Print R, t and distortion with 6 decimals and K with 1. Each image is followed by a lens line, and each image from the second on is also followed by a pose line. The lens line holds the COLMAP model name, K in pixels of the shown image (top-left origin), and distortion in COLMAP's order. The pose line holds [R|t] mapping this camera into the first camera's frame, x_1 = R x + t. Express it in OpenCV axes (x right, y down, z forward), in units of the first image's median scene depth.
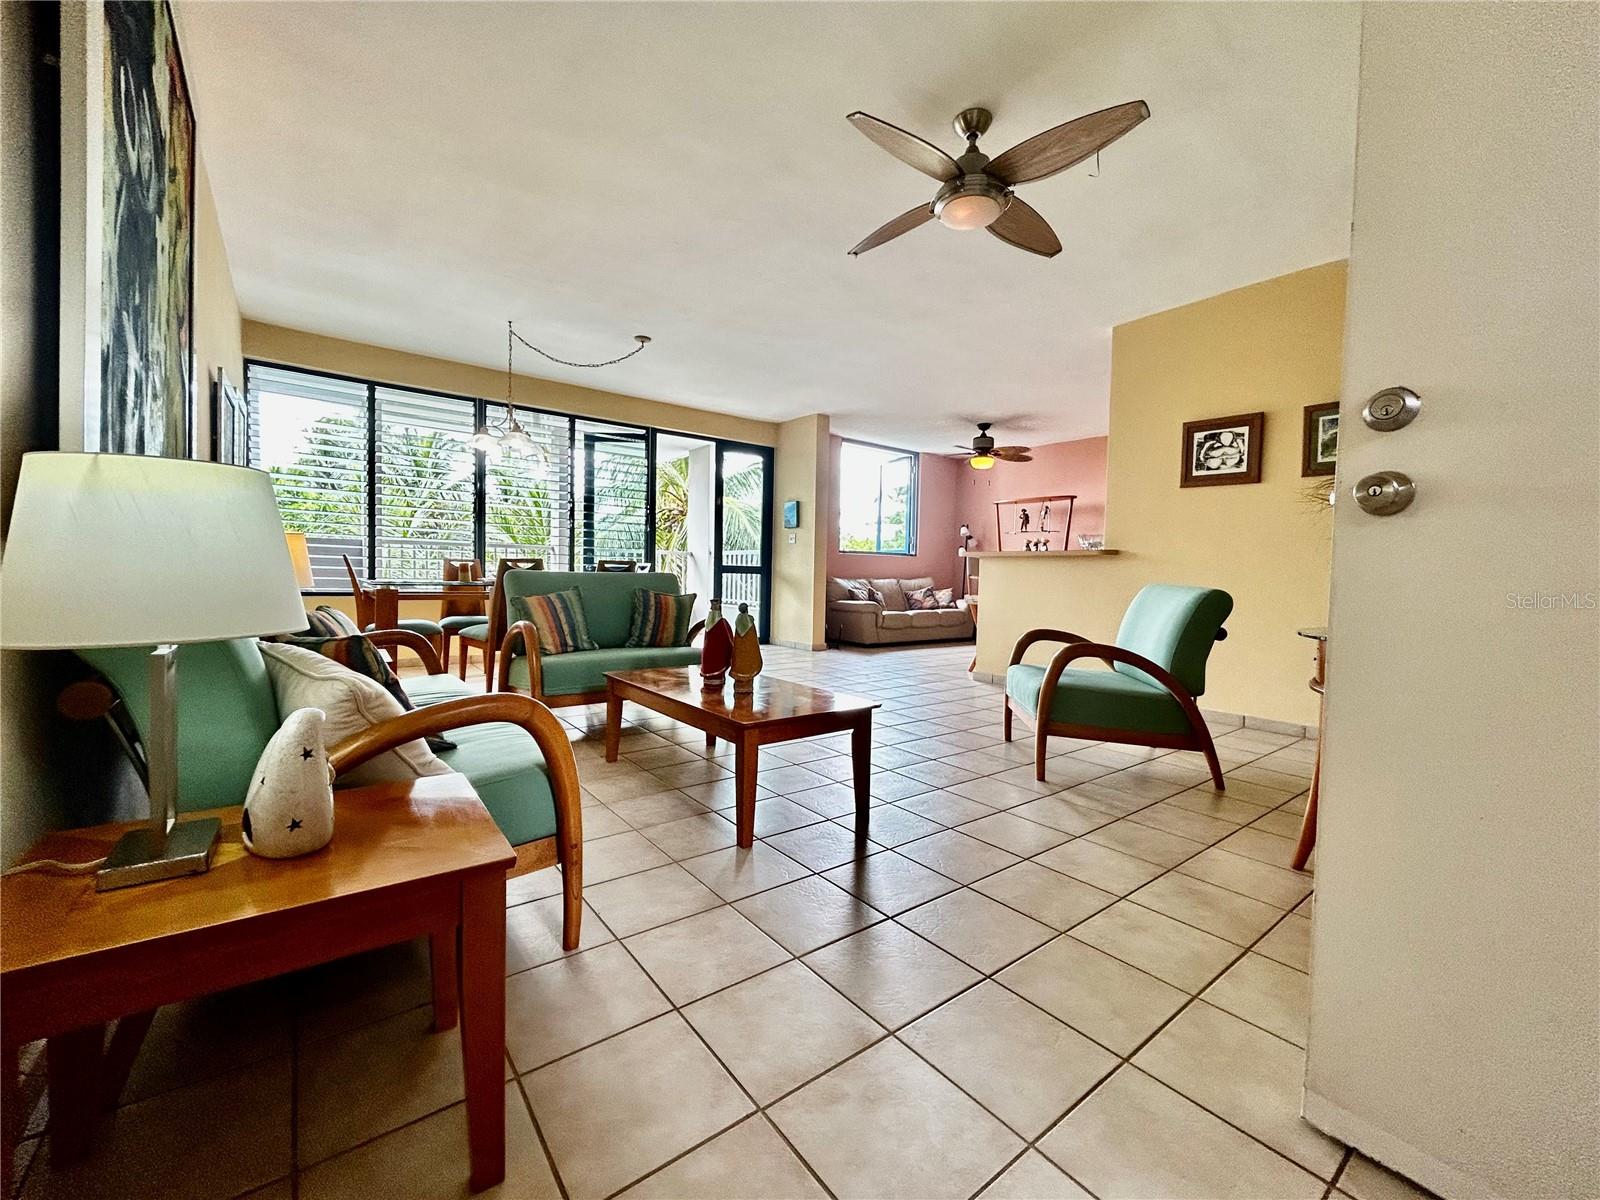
lens RADIAL K [[653.0, 0, 804.4], [0, 653.0, 599.7], [0, 0, 1]] dist [0.001426, 0.000858]
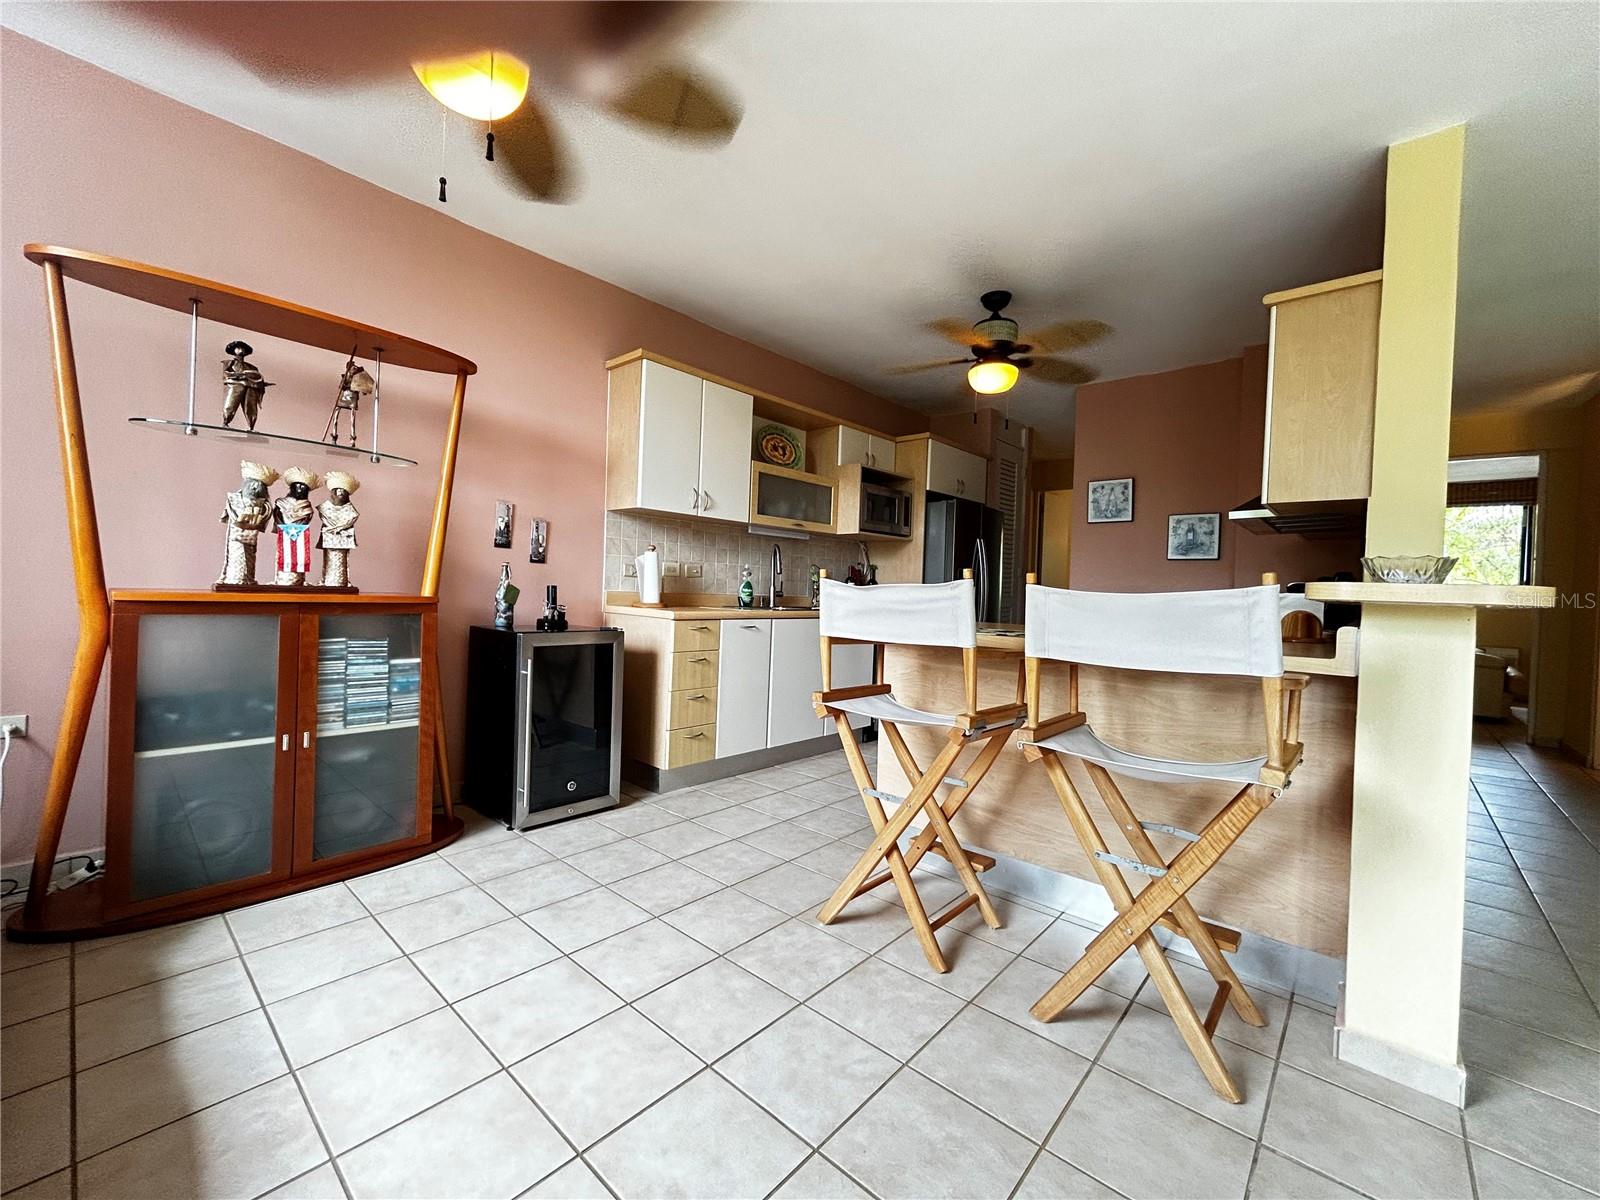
lens RADIAL K [[653.0, 0, 802.2], [0, 653.0, 596.6], [0, 0, 1]] dist [0.001426, 0.000858]
pose [[-0.182368, -0.038009, 0.982495, 0.199917], [-0.003297, 0.999271, 0.038046, -0.222082], [-0.983225, 0.003699, -0.182360, 3.550206]]
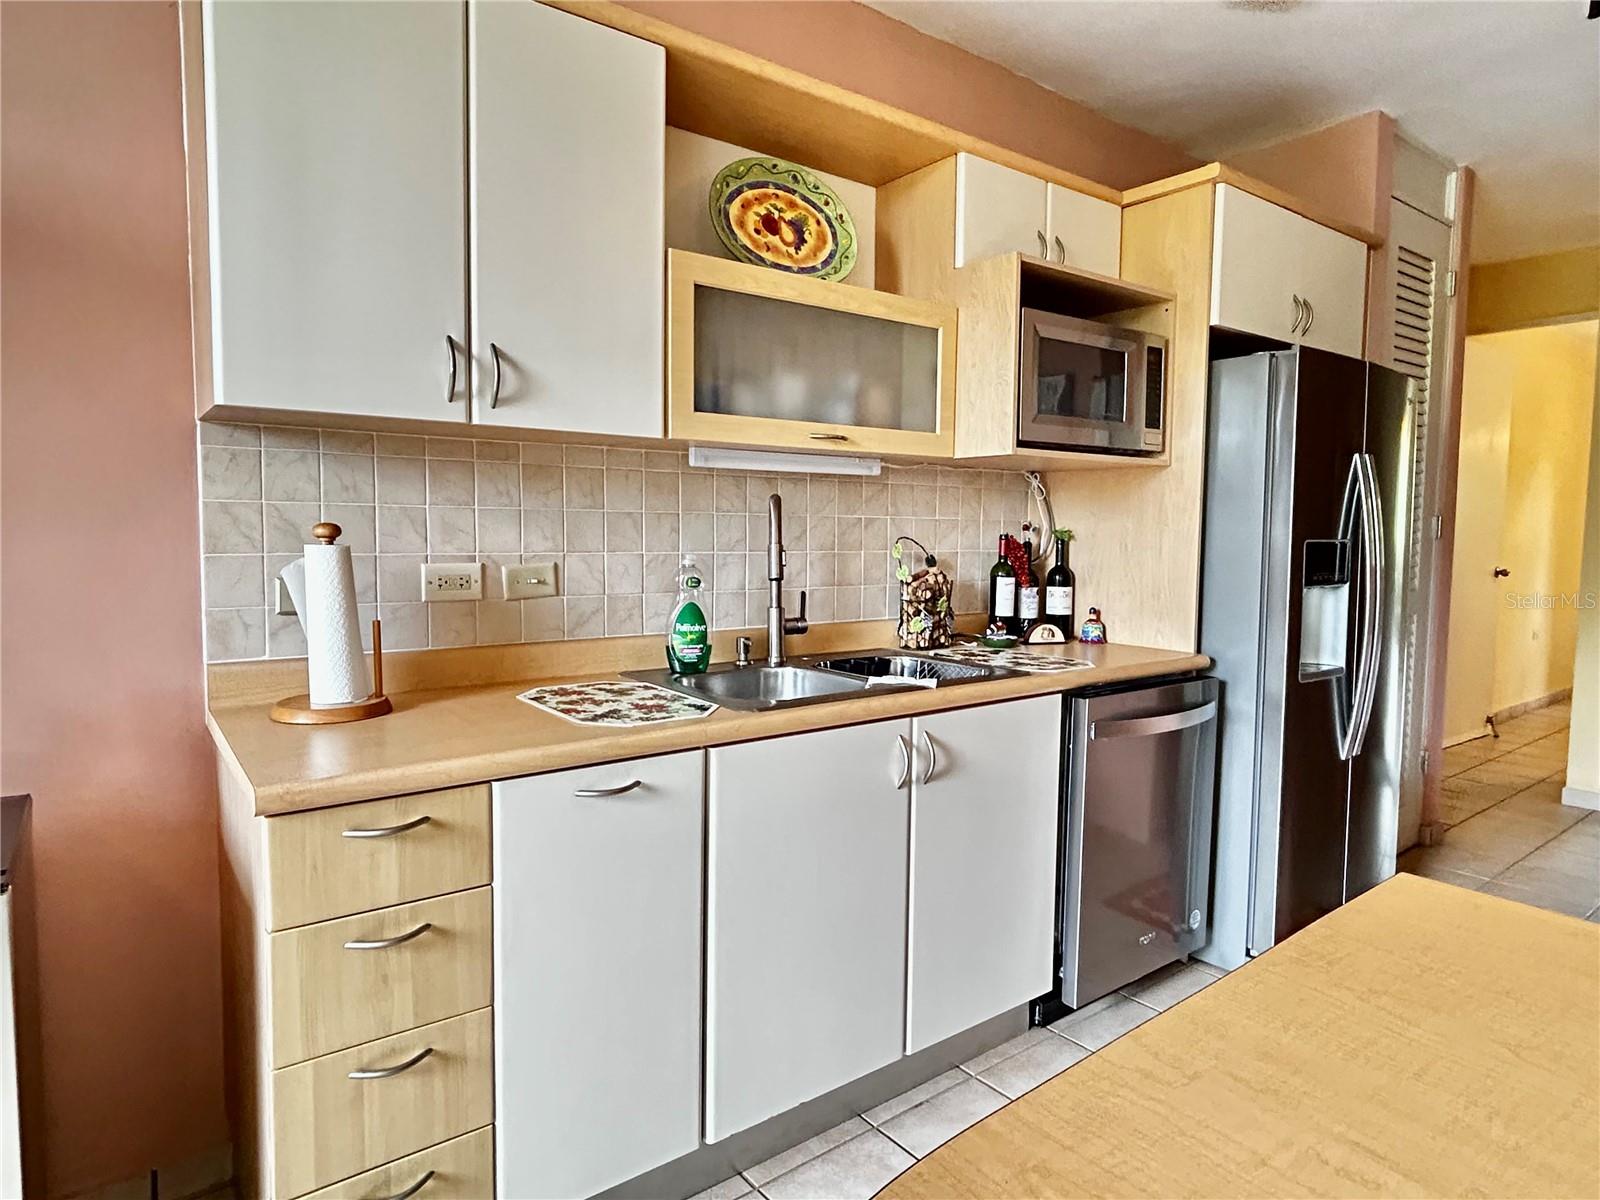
lens RADIAL K [[930.7, 0, 803.2], [0, 930.7, 592.0], [0, 0, 1]] dist [-0.007755, 0.003040]
pose [[0.002309, -0.094760, 0.995497, 1.211326], [0.024438, 0.995208, 0.094676, -0.299548], [-0.999699, 0.024110, 0.004614, 3.211380]]
